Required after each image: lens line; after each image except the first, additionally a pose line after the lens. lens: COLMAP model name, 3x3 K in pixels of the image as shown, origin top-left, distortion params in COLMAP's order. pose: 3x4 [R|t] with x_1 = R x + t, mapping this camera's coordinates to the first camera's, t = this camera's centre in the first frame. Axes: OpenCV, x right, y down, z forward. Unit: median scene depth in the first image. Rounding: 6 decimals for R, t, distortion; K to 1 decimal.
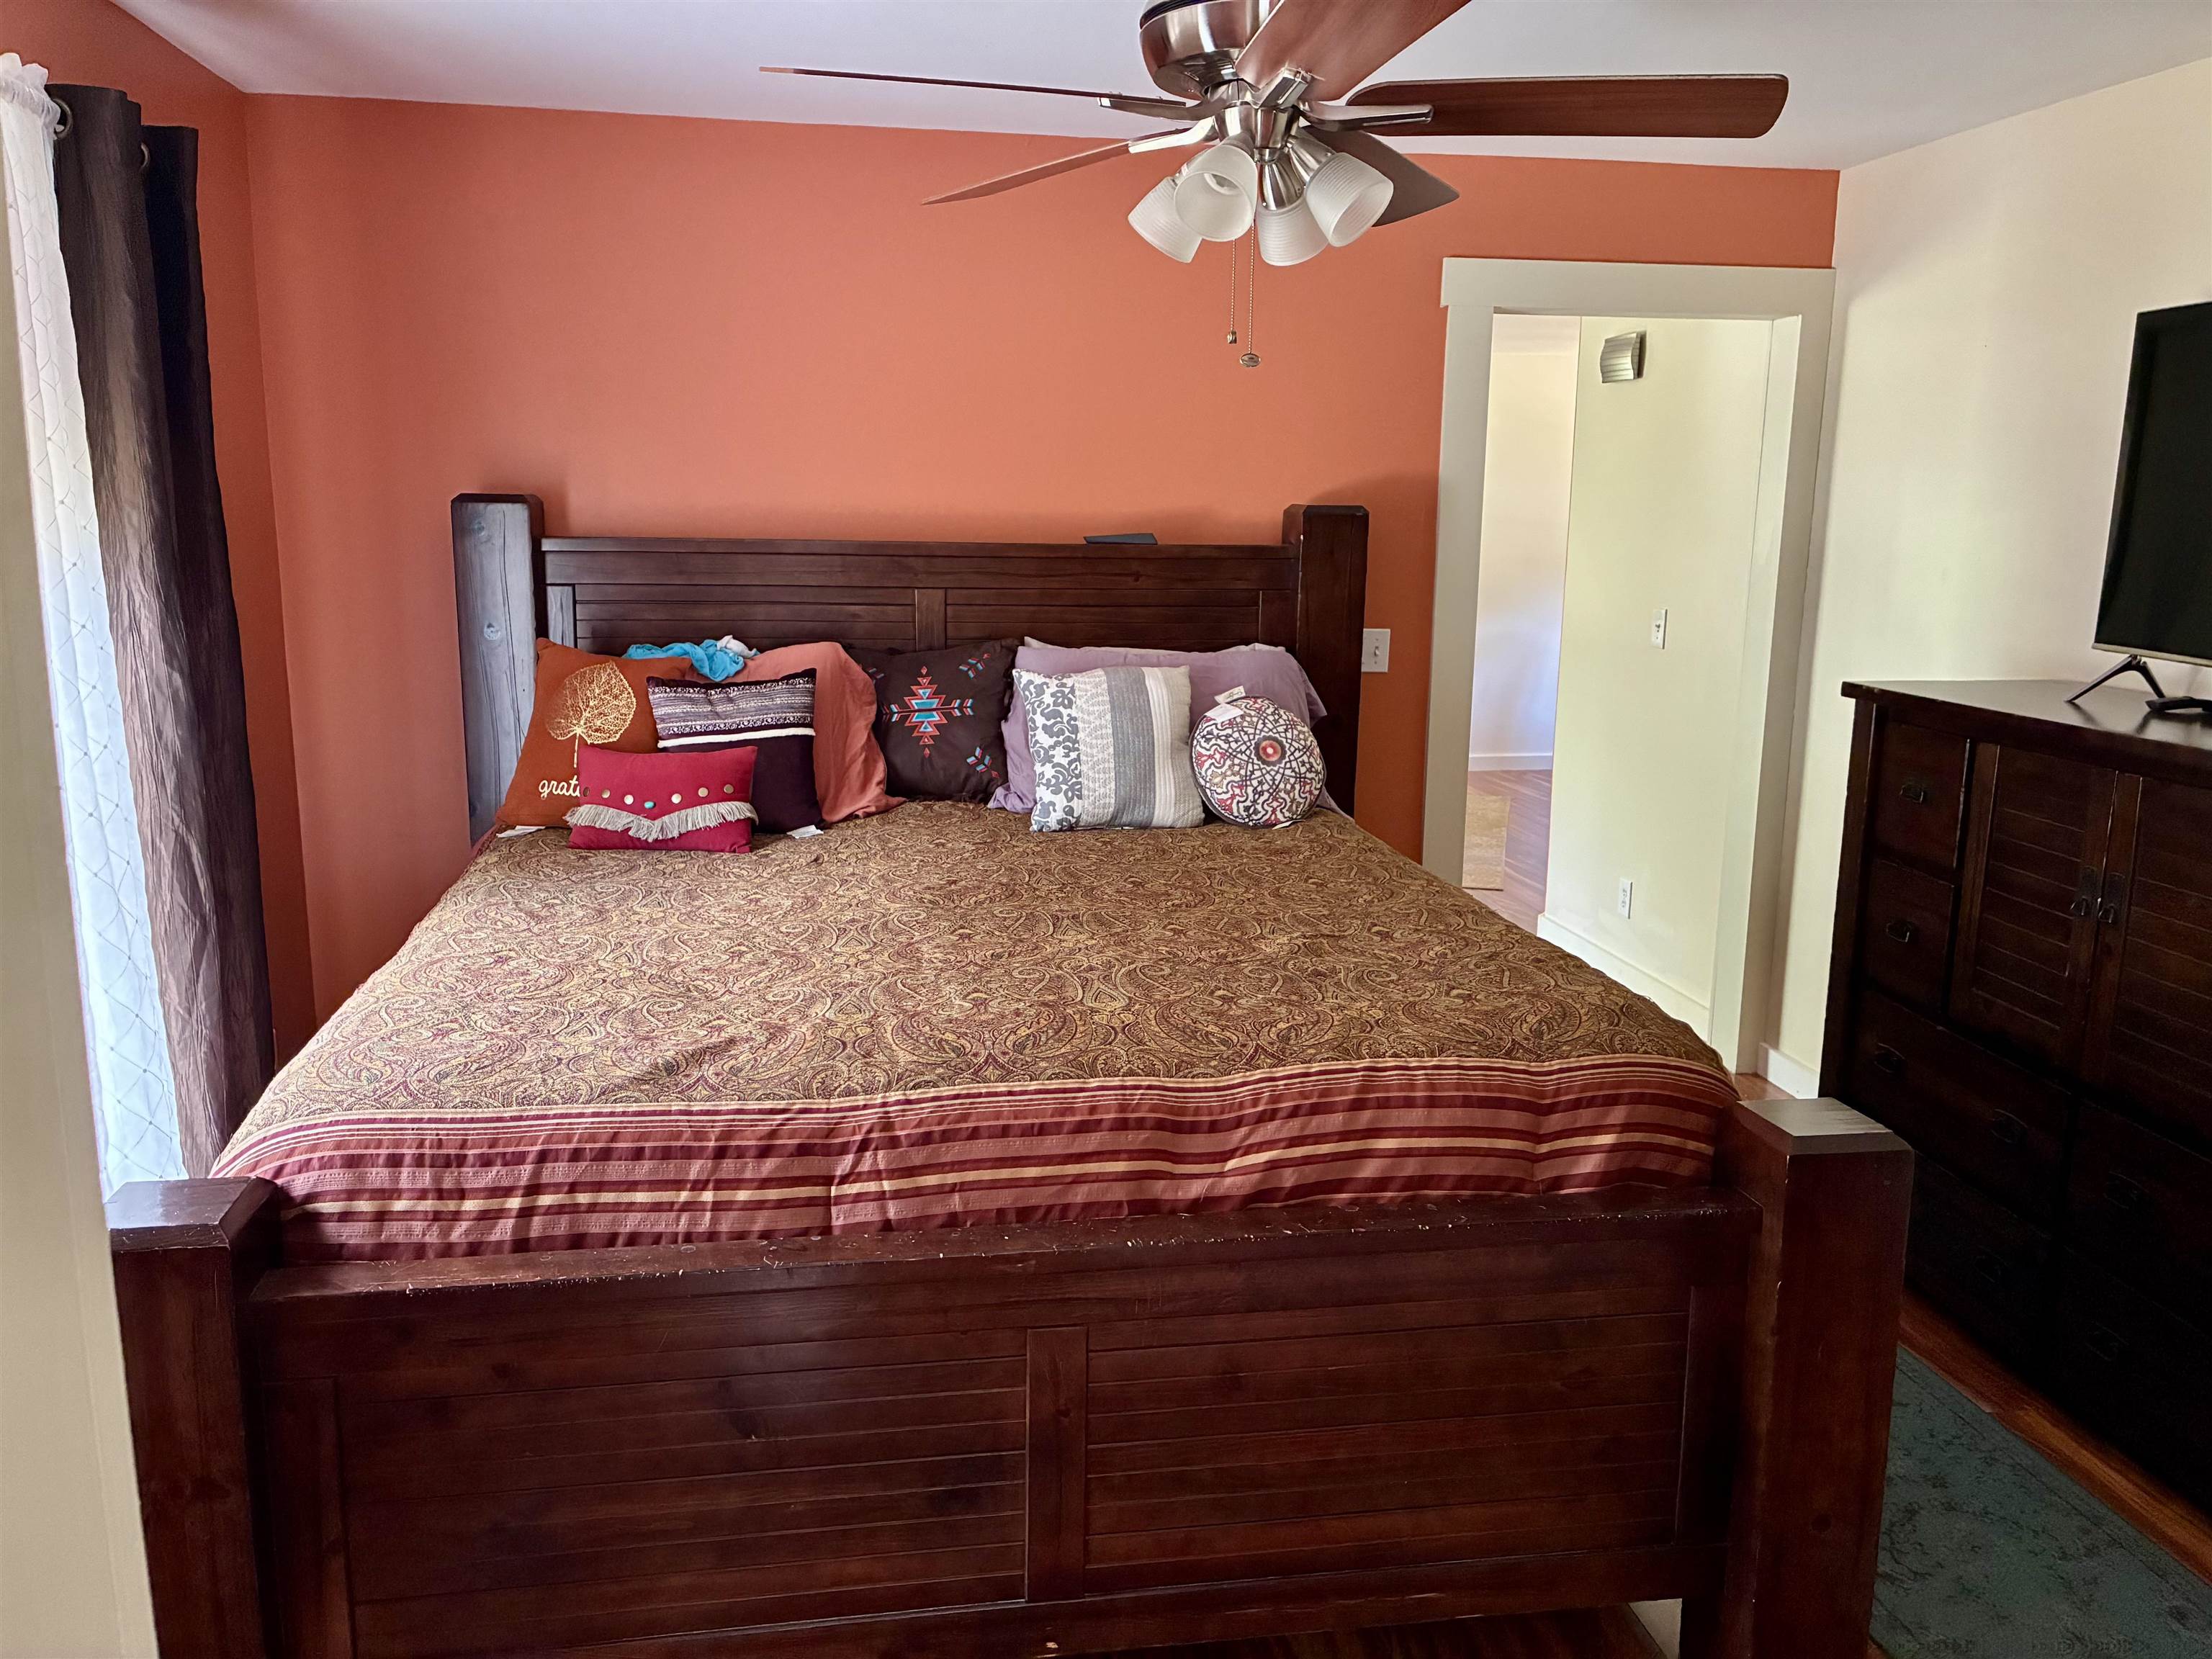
lens RADIAL K [[1682.3, 0, 1115.6], [0, 1682.3, 820.5], [0, 0, 1]] dist [0.040080, -0.042462]
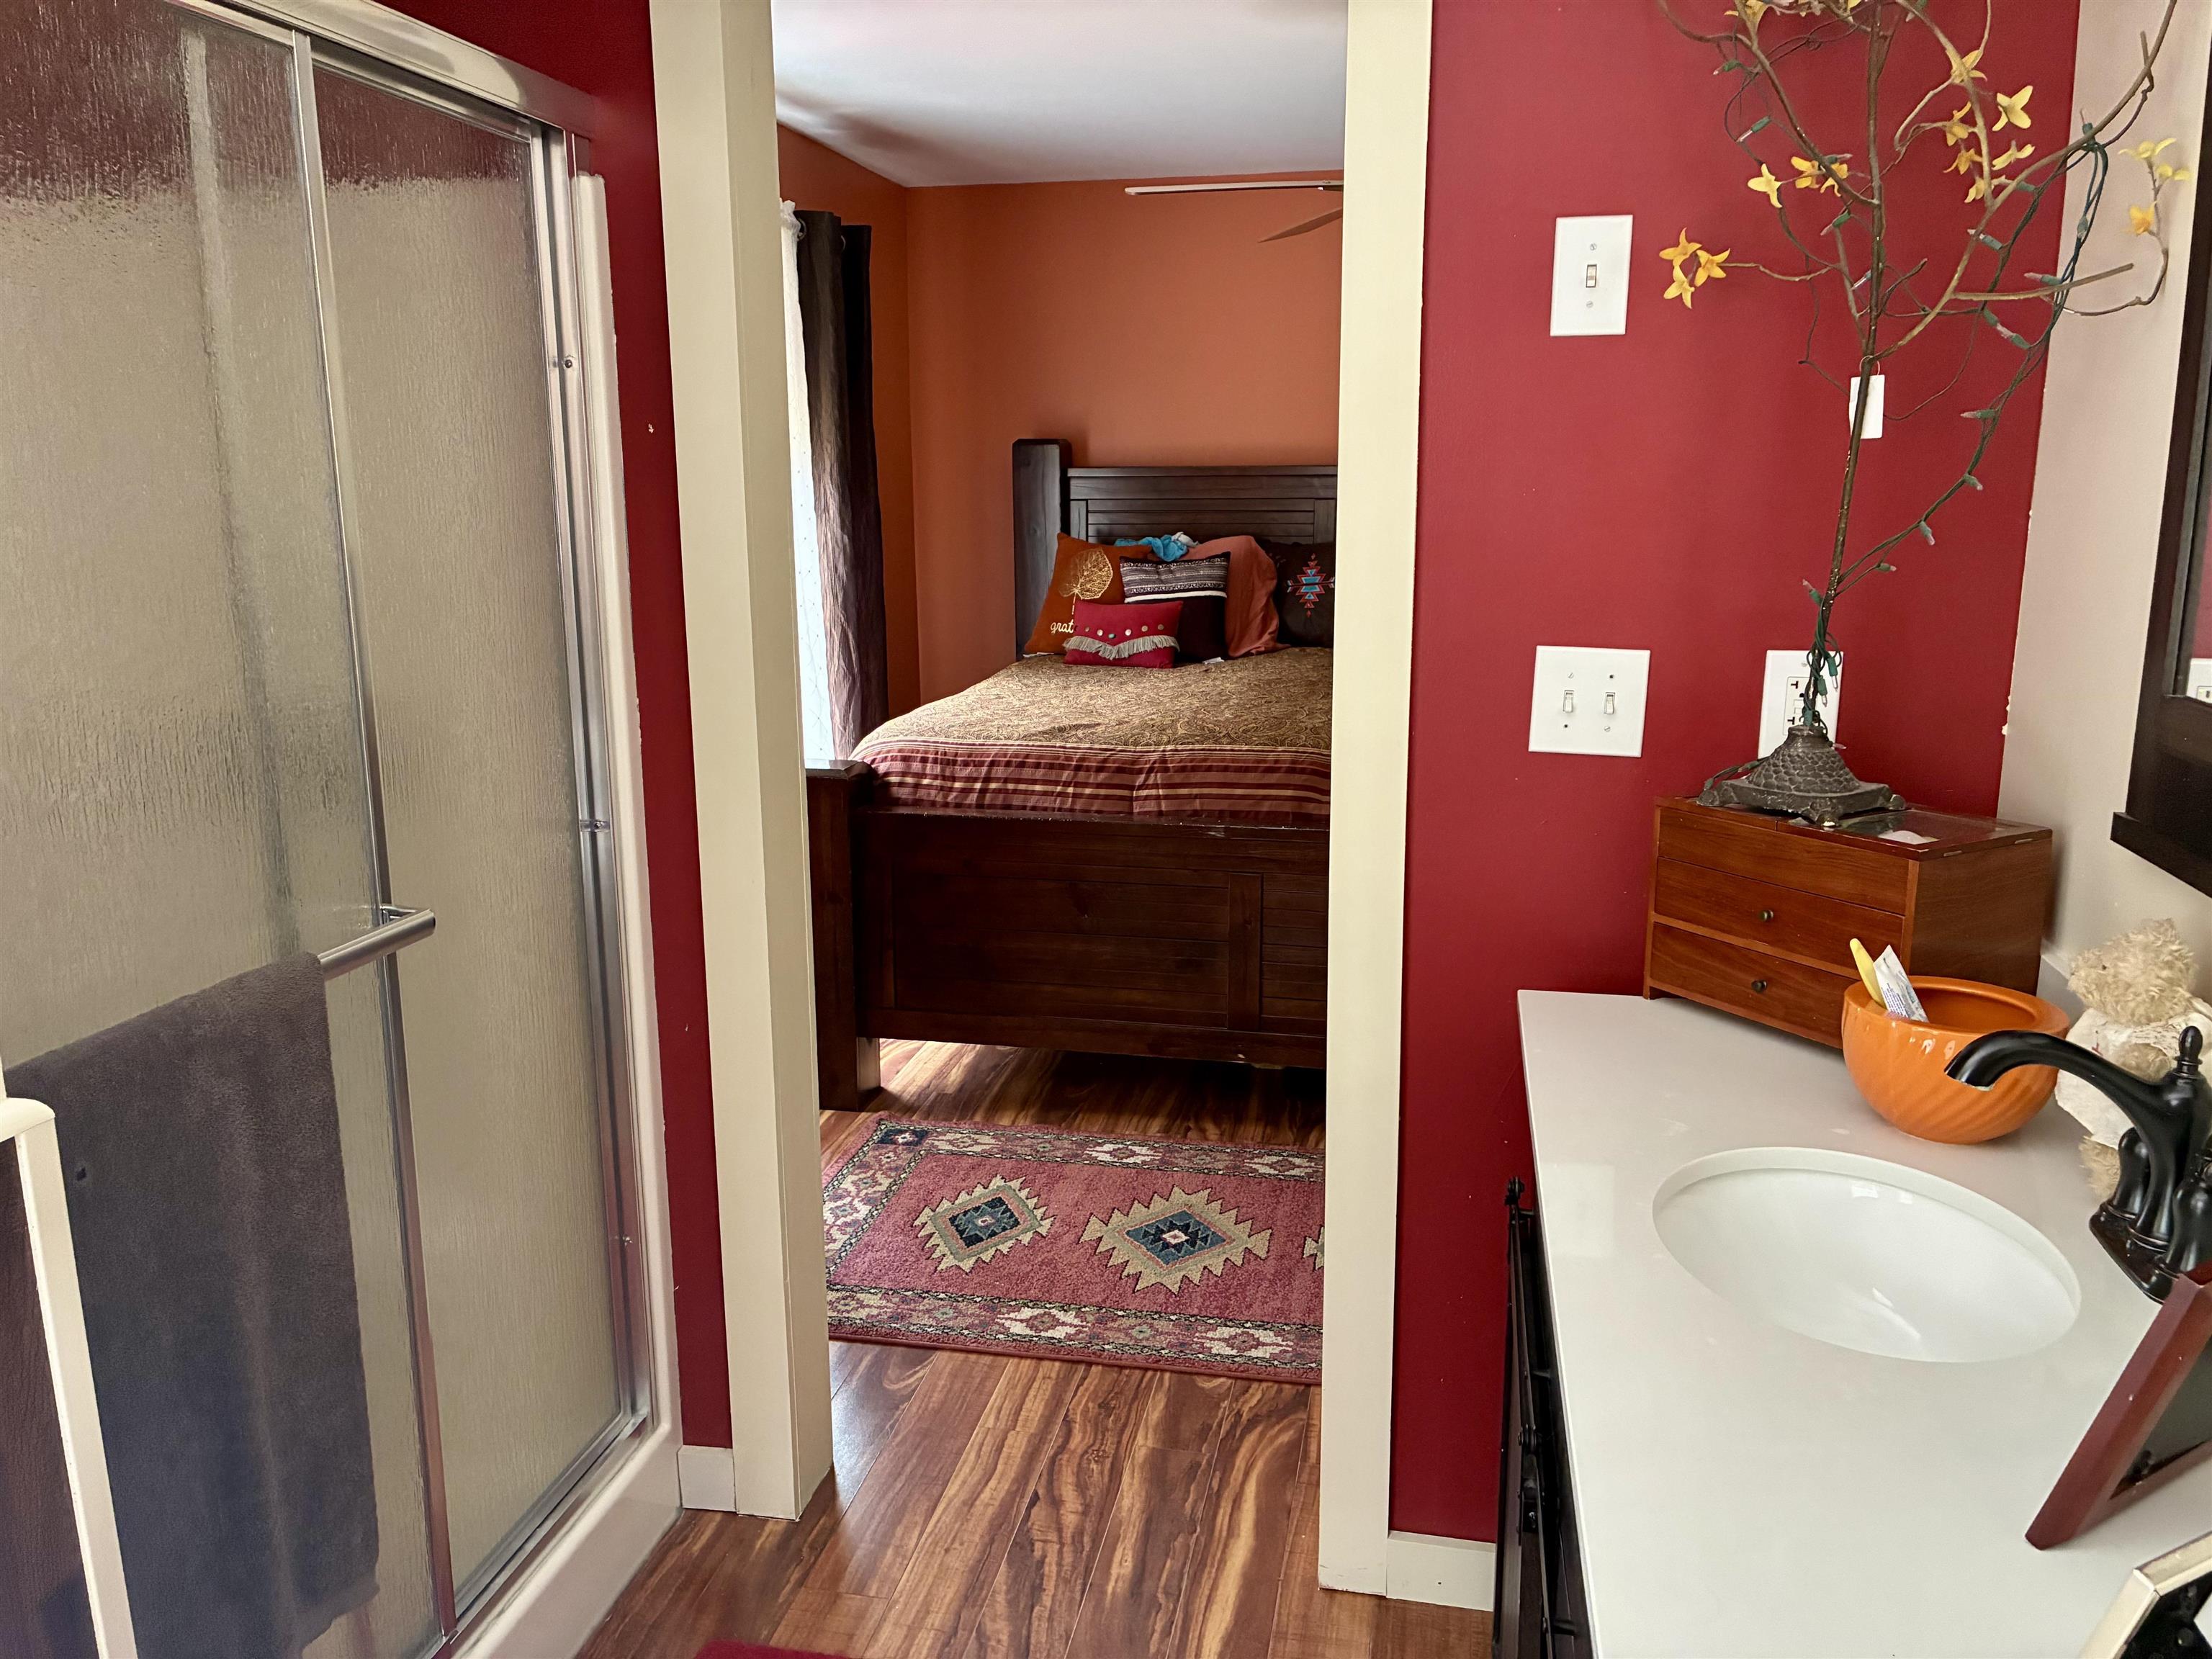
lens RADIAL K [[1682.3, 0, 1104.6], [0, 1682.3, 834.6], [0, 0, 1]] dist [0.040080, -0.042462]
pose [[0.932996, 0.059831, -0.354879, 0.455381], [-0.050805, 0.998105, 0.034707, 0.196635], [0.356283, -0.014352, 0.934268, -0.737563]]
